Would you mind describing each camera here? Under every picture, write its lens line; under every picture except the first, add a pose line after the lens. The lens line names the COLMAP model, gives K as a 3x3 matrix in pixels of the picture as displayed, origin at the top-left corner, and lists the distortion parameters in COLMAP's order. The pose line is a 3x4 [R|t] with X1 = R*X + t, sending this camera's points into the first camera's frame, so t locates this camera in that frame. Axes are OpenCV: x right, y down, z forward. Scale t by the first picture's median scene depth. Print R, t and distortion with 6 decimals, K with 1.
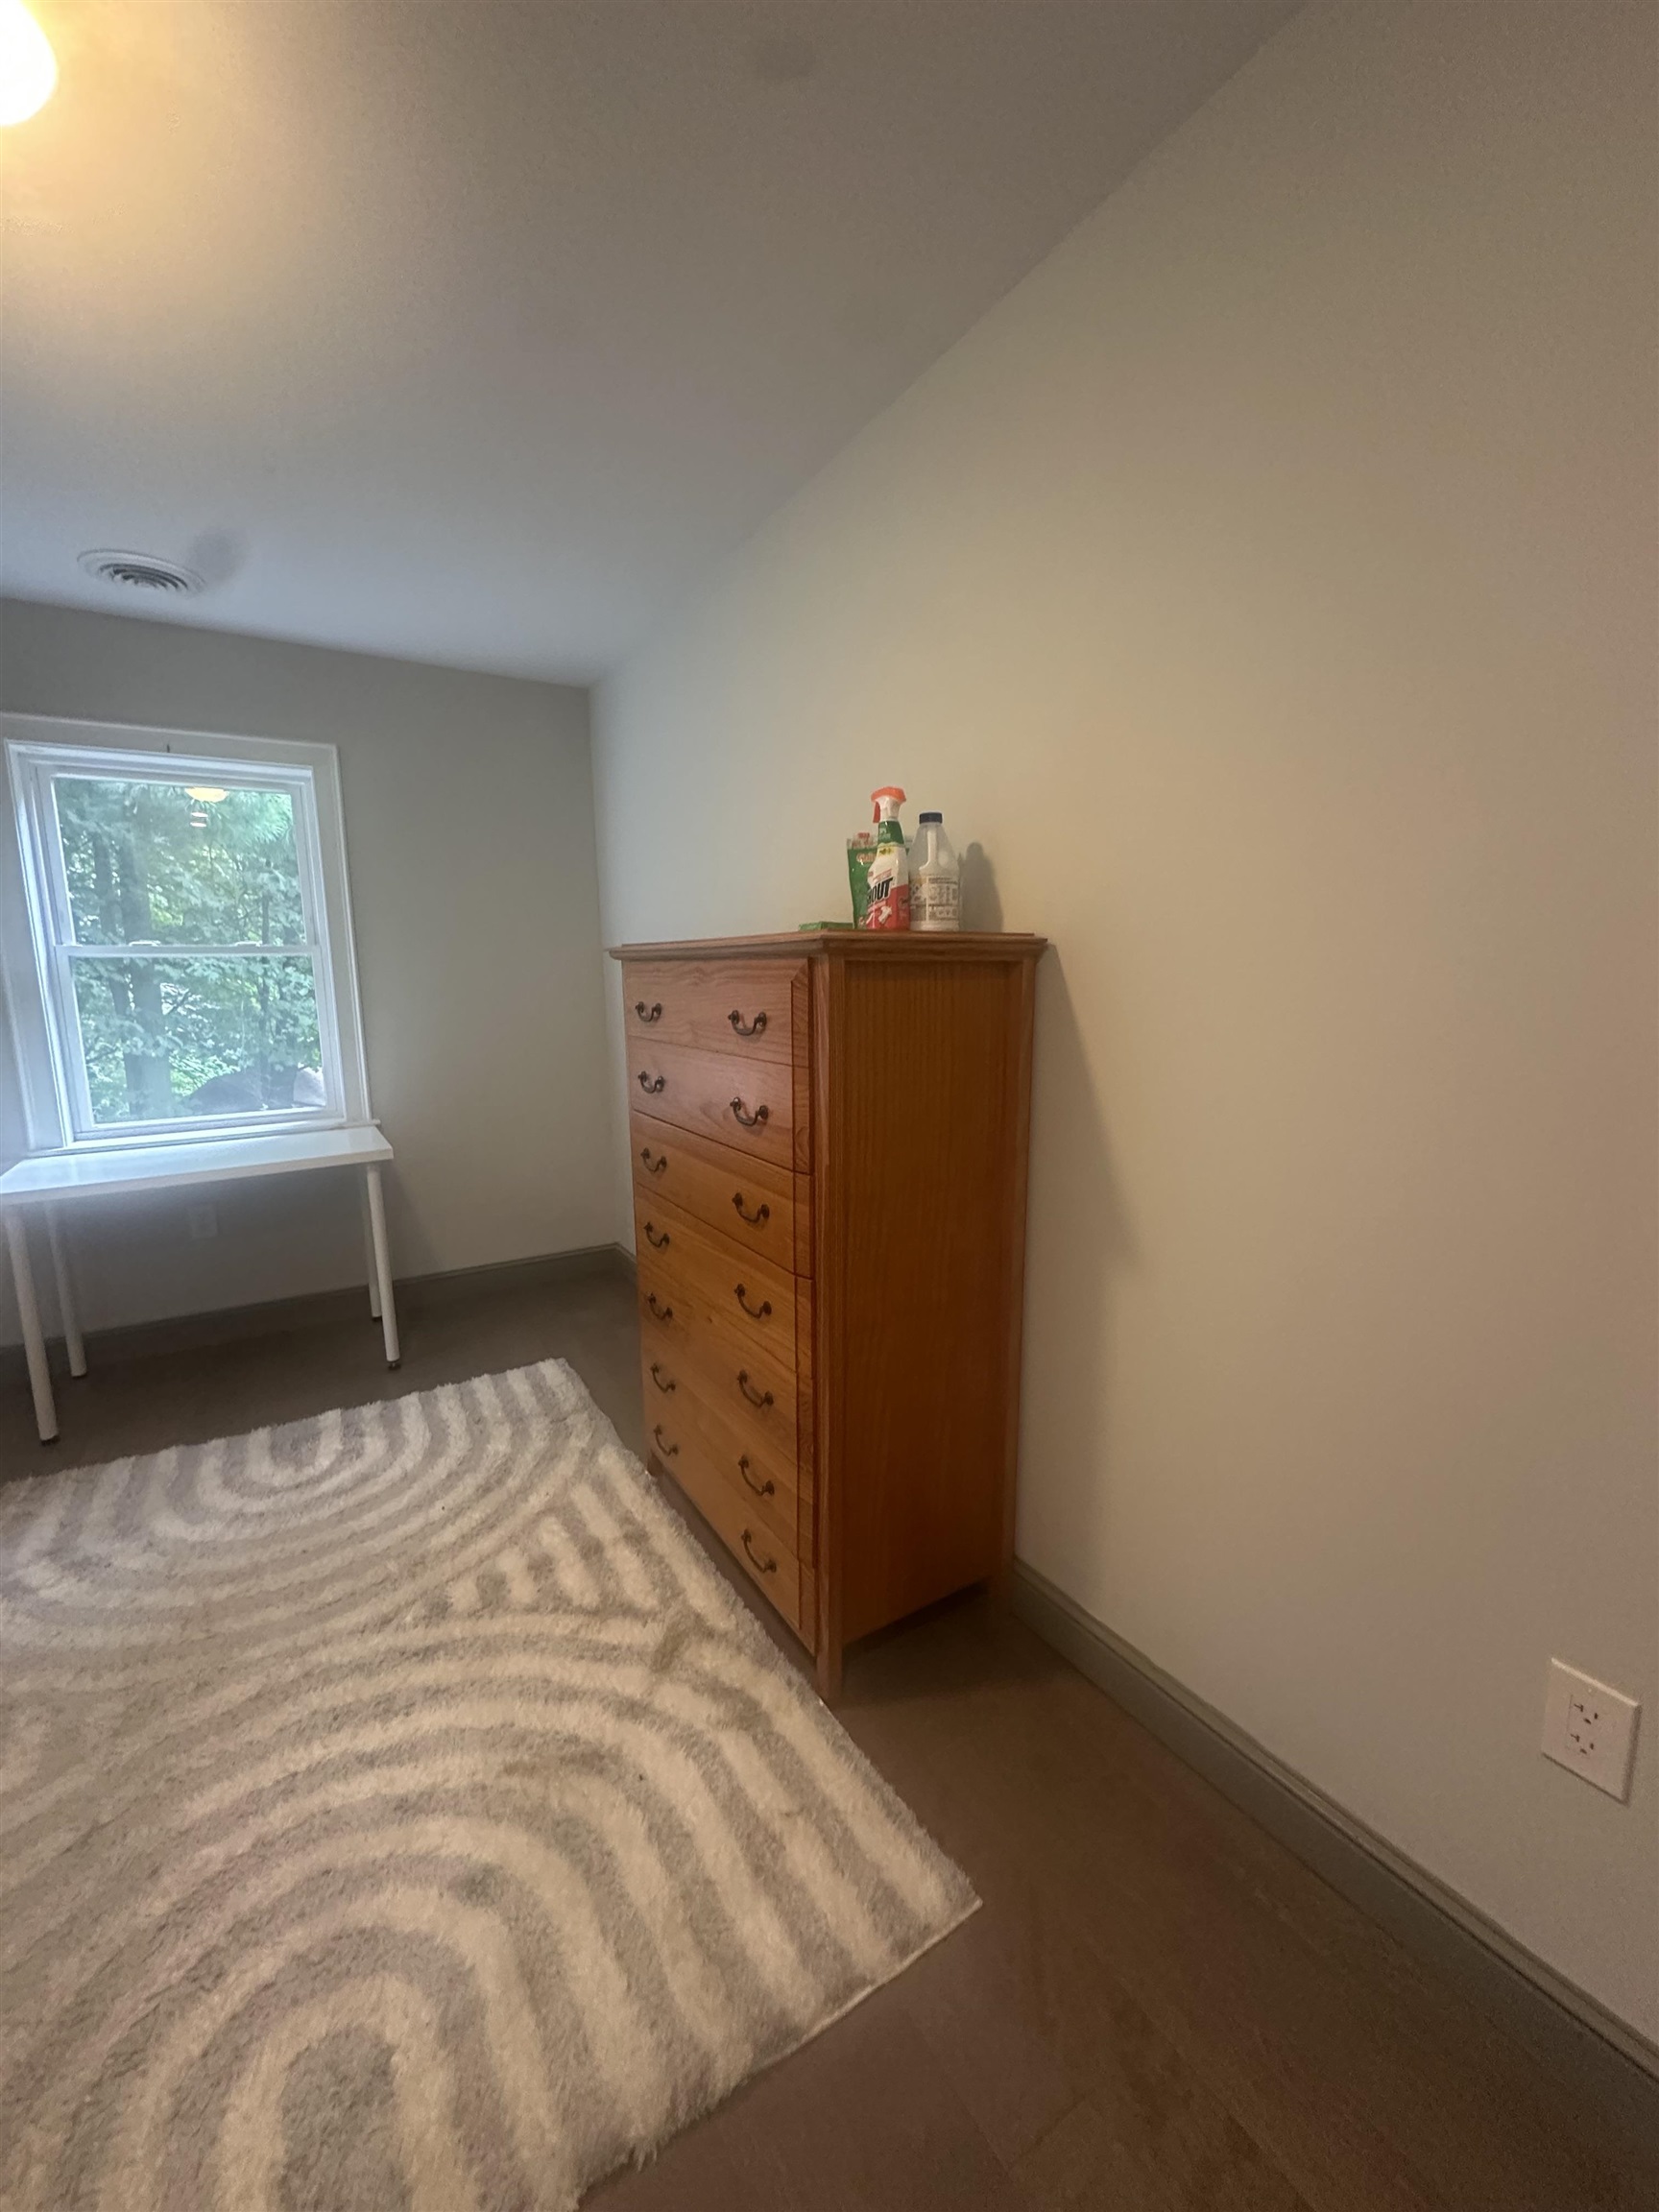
lens RADIAL K [[885.3, 0, 823.4], [0, 885.3, 1105.8], [0, 0, 1]] dist [-0.004101, 0.001570]
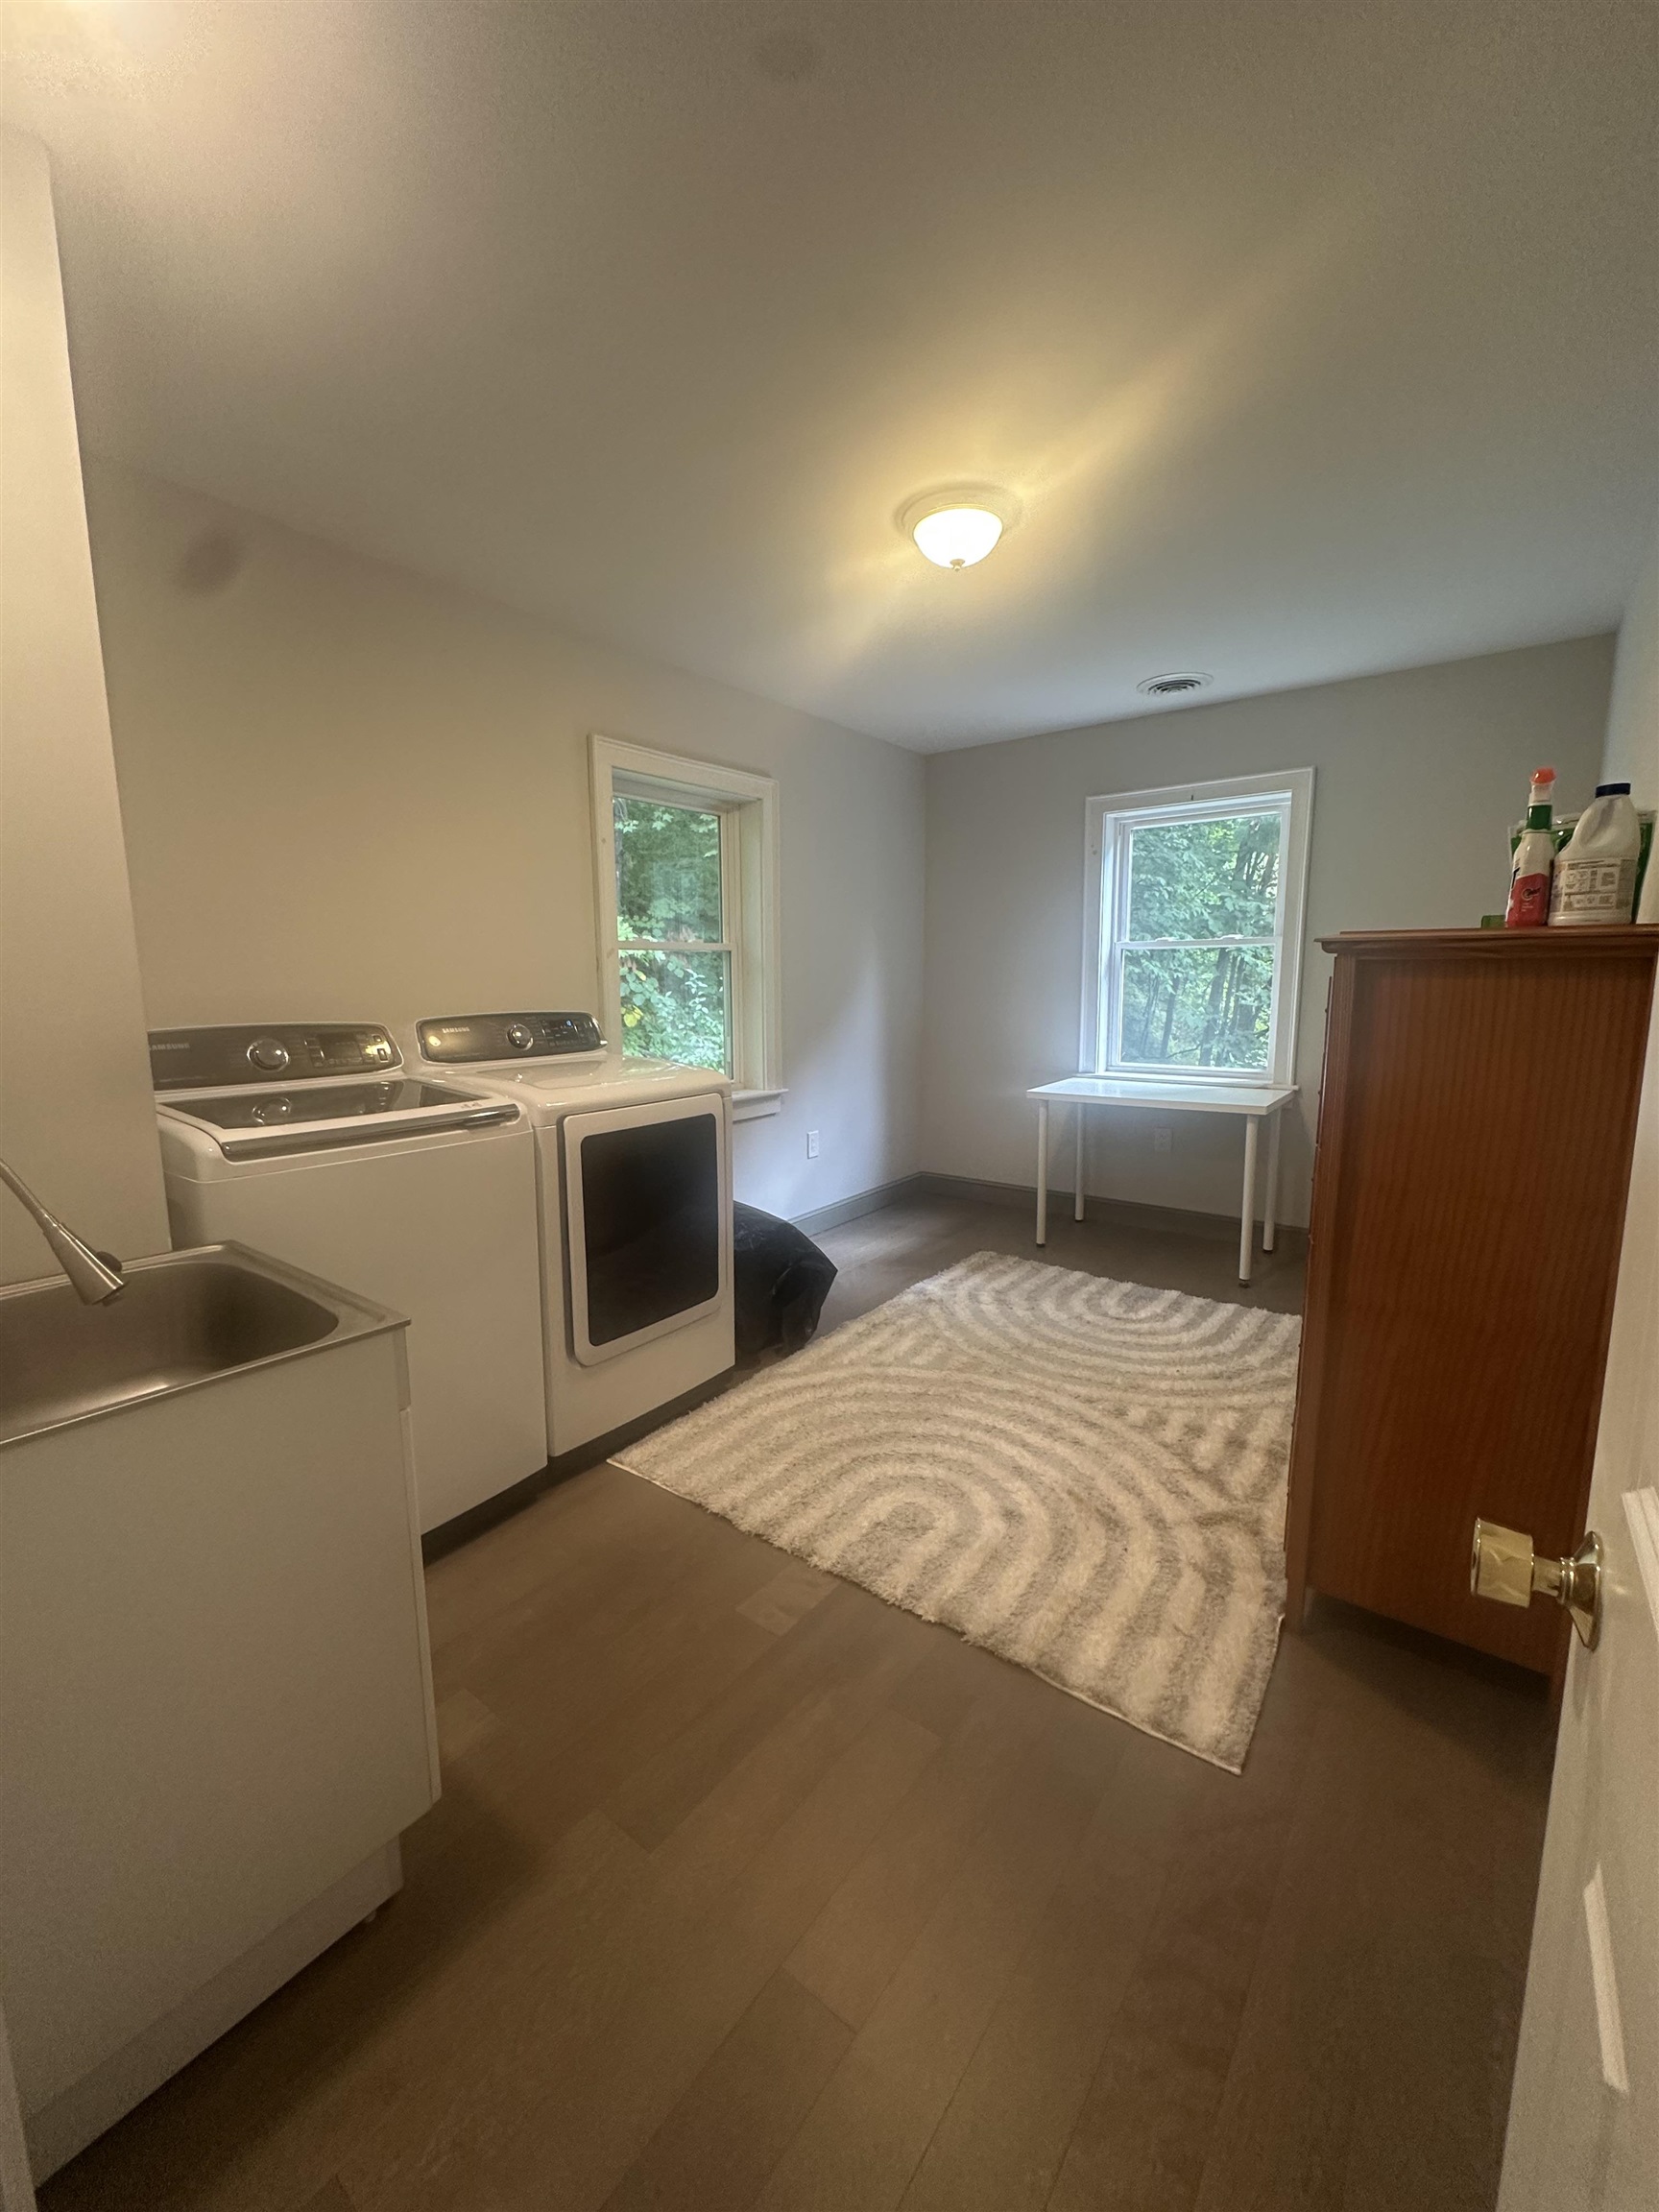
lens RADIAL K [[885.3, 0, 836.9], [0, 885.3, 1106.0], [0, 0, 1]] dist [-0.004101, 0.001570]
pose [[0.364290, 0.152777, -0.918668, 0.693817], [-0.131387, 0.985017, 0.111711, -0.018883], [0.921971, 0.080006, 0.378905, -0.000527]]
